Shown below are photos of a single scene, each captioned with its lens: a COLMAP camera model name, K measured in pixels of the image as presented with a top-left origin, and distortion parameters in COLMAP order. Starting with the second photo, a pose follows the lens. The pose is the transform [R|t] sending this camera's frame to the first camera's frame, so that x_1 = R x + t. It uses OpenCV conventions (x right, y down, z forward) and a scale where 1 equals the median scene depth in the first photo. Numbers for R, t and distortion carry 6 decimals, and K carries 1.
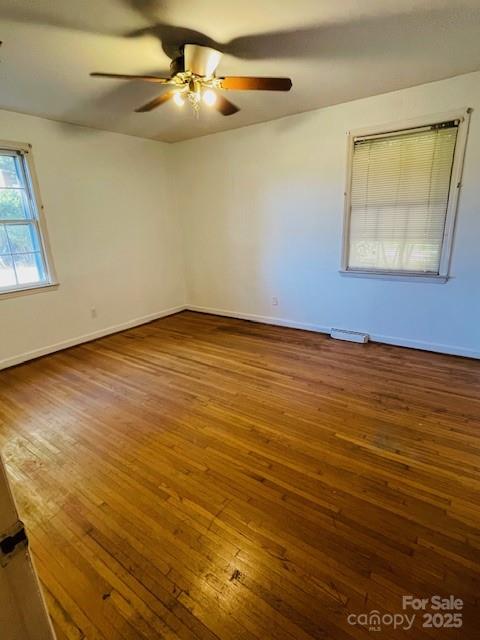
lens RADIAL K [[332.9, 0, 239.7], [0, 332.9, 319.0], [0, 0, 1]] dist [-0.003954, -0.000667]
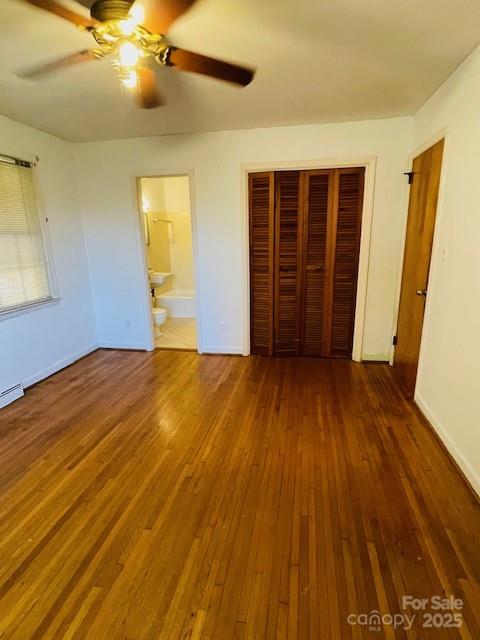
lens RADIAL K [[332.9, 0, 239.9], [0, 332.9, 320.4], [0, 0, 1]] dist [-0.003954, -0.000667]
pose [[-0.421477, -0.175992, 0.889597, -0.655645], [0.298704, 0.899299, 0.319433, -0.232270], [-0.856232, 0.400360, -0.326465, 0.856646]]
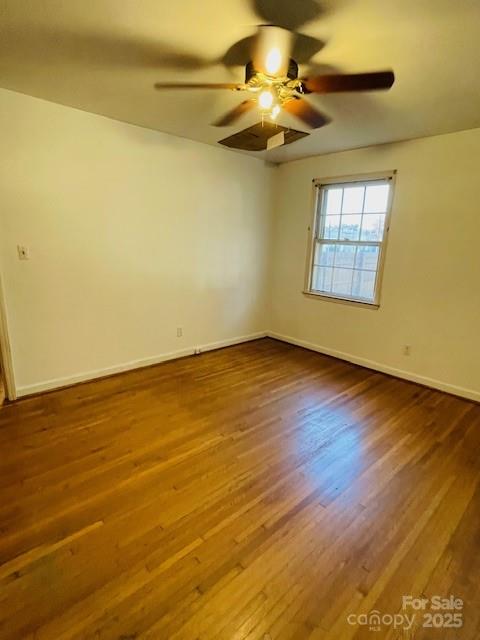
lens RADIAL K [[332.9, 0, 240.0], [0, 332.9, 321.1], [0, 0, 1]] dist [-0.003954, -0.000667]
pose [[-0.186489, 0.259222, -0.947642, 0.577821], [-0.310893, 0.899425, 0.307214, -0.280433], [0.931970, 0.351908, -0.087142, 0.830996]]
